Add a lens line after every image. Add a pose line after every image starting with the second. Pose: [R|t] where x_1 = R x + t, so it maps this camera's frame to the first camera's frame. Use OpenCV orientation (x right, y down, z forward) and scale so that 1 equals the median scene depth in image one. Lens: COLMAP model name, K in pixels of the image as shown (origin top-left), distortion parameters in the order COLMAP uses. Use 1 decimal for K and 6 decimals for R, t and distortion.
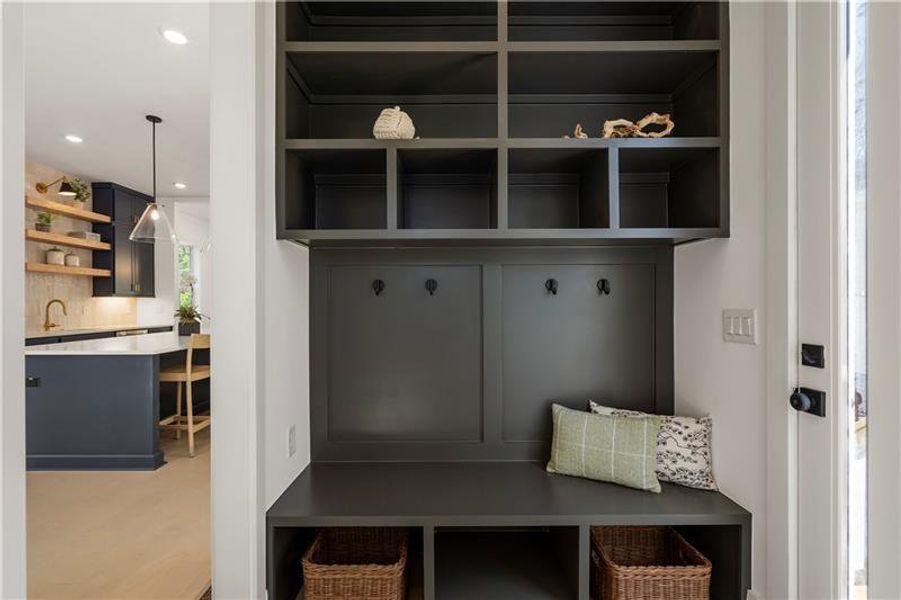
lens RADIAL K [[411.0, 0, 447.7], [0, 411.0, 300.7], [0, 0, 1]] dist [-0.001683, -0.000342]
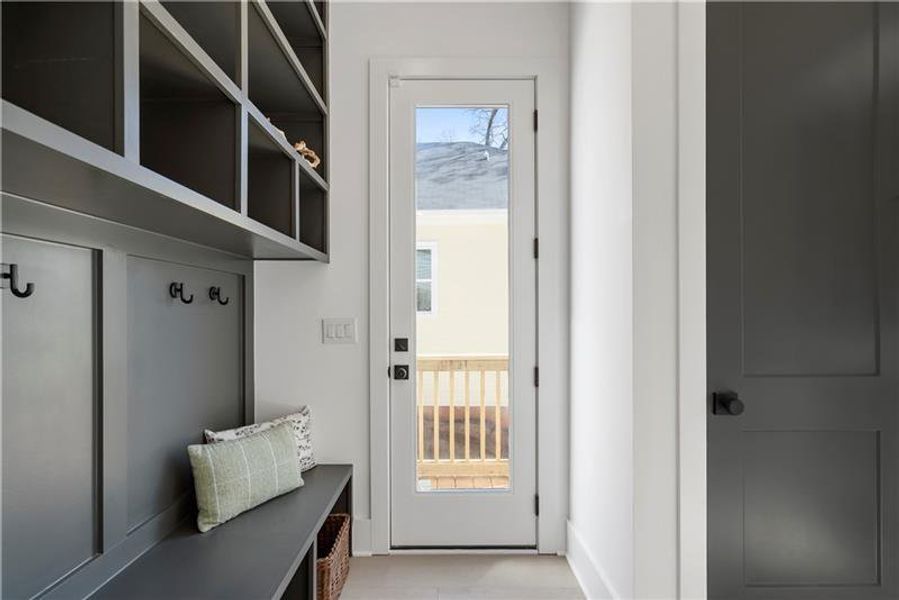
lens RADIAL K [[410.1, 0, 446.4], [0, 410.1, 307.0], [0, 0, 1]] dist [-0.001683, -0.000342]
pose [[0.001286, 0.021284, 0.999773, -0.603987], [-0.002125, 0.999771, -0.021281, 0.010427], [-0.999997, -0.002097, 0.001331, 0.618896]]
